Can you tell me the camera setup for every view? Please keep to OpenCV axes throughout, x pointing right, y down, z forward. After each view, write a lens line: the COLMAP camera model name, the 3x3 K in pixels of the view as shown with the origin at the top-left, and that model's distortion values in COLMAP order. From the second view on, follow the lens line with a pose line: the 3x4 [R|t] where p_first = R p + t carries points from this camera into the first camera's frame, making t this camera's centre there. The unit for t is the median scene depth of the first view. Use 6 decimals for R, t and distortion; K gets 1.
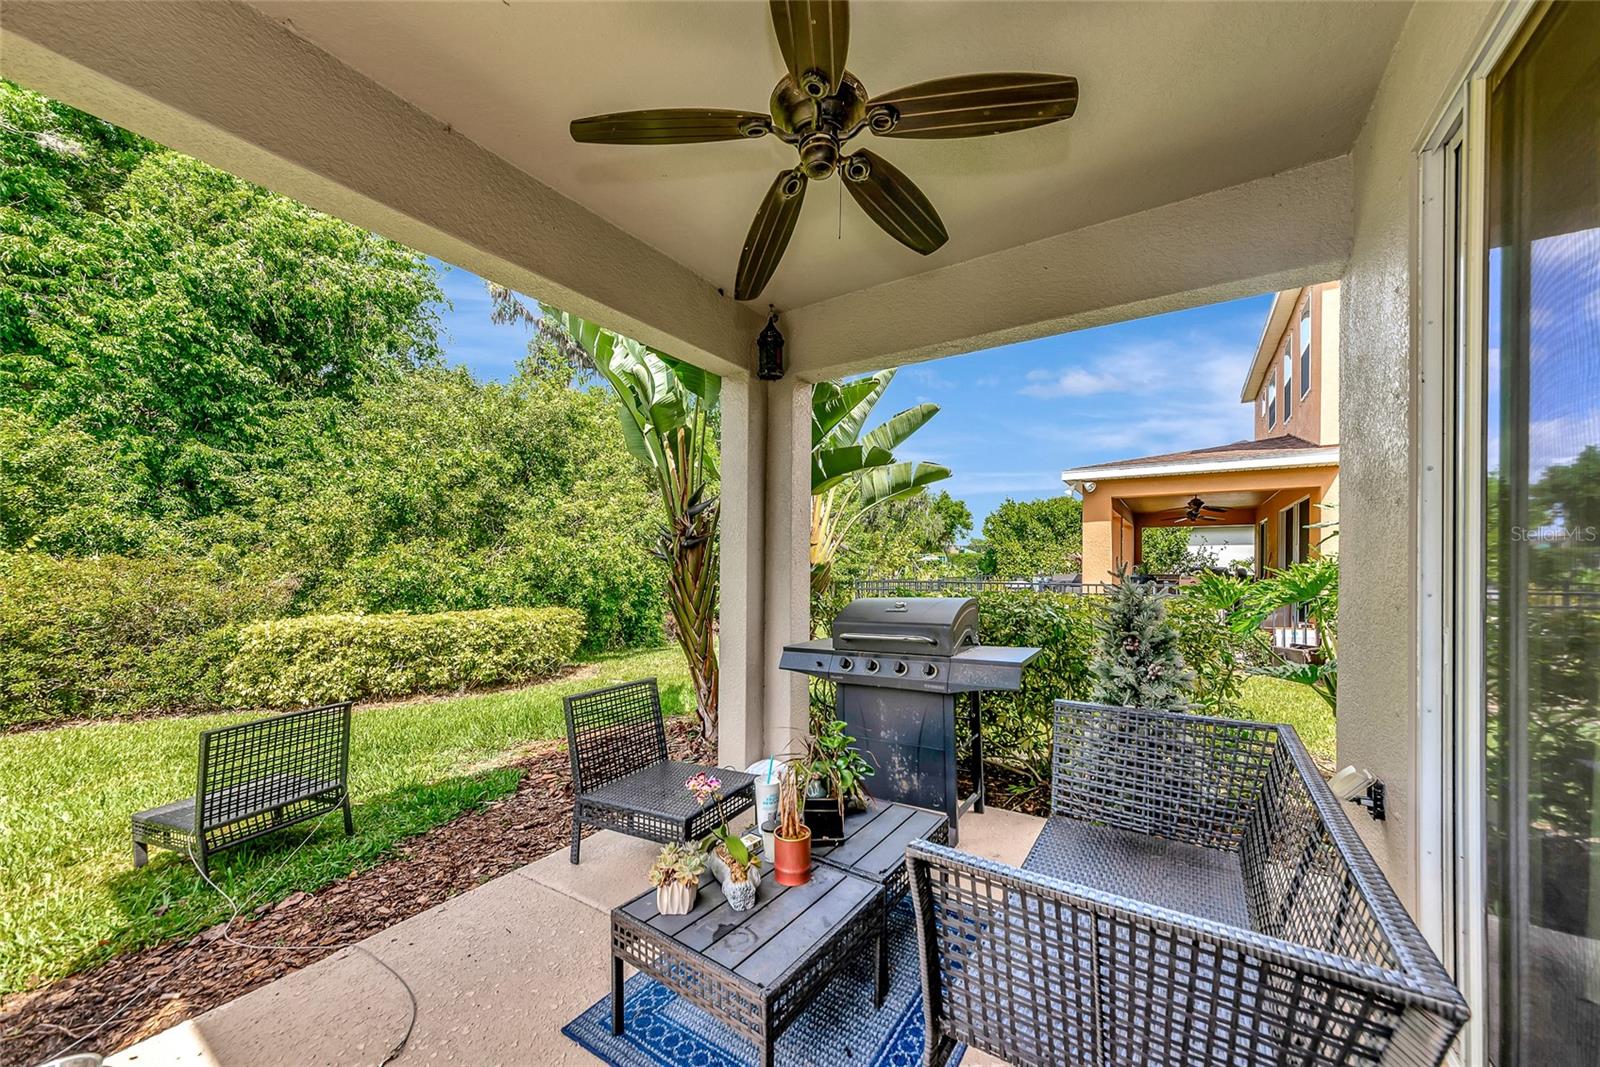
lens RADIAL K [[587.1, 0, 800.0], [0, 587.1, 533.5], [0, 0, 1]] dist [0.000482, 0.000089]
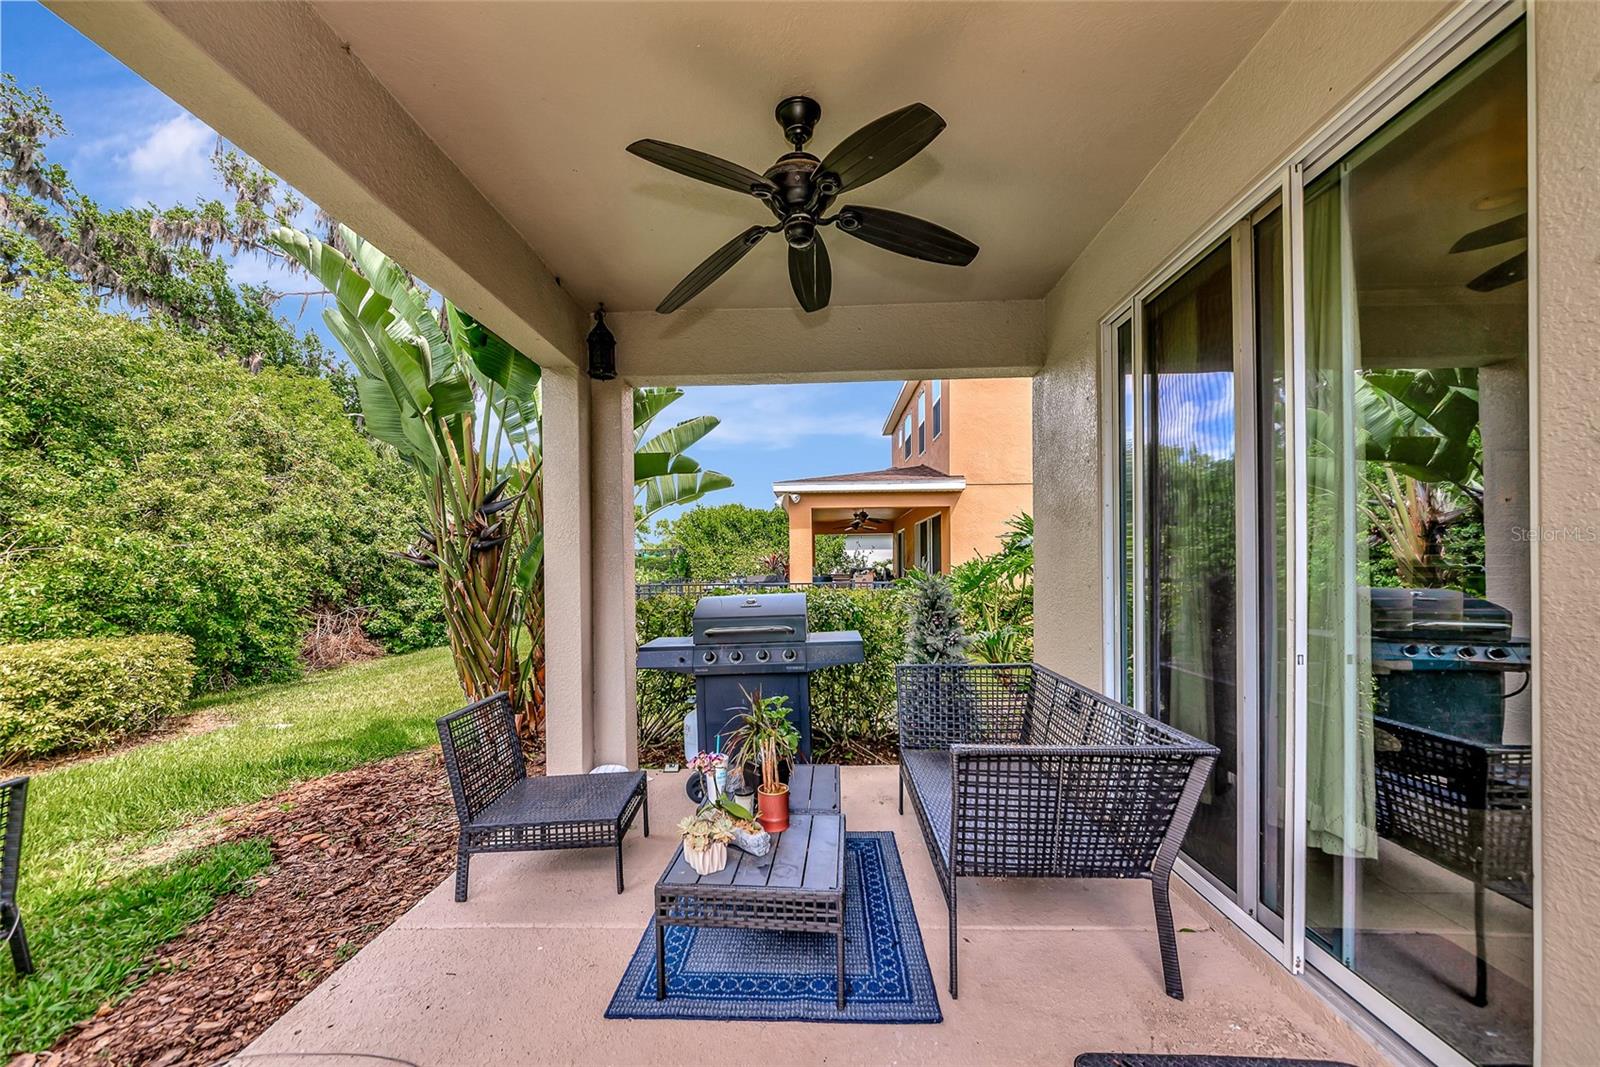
lens RADIAL K [[601.2, 0, 794.4], [0, 601.2, 535.2], [0, 0, 1]] dist [-0.003347, 0.000377]
pose [[0.861314, 0.014556, 0.507864, -0.202746], [-0.013179, 0.999893, -0.006307, 0.000731], [-0.507902, -0.001261, 0.861414, -0.022746]]
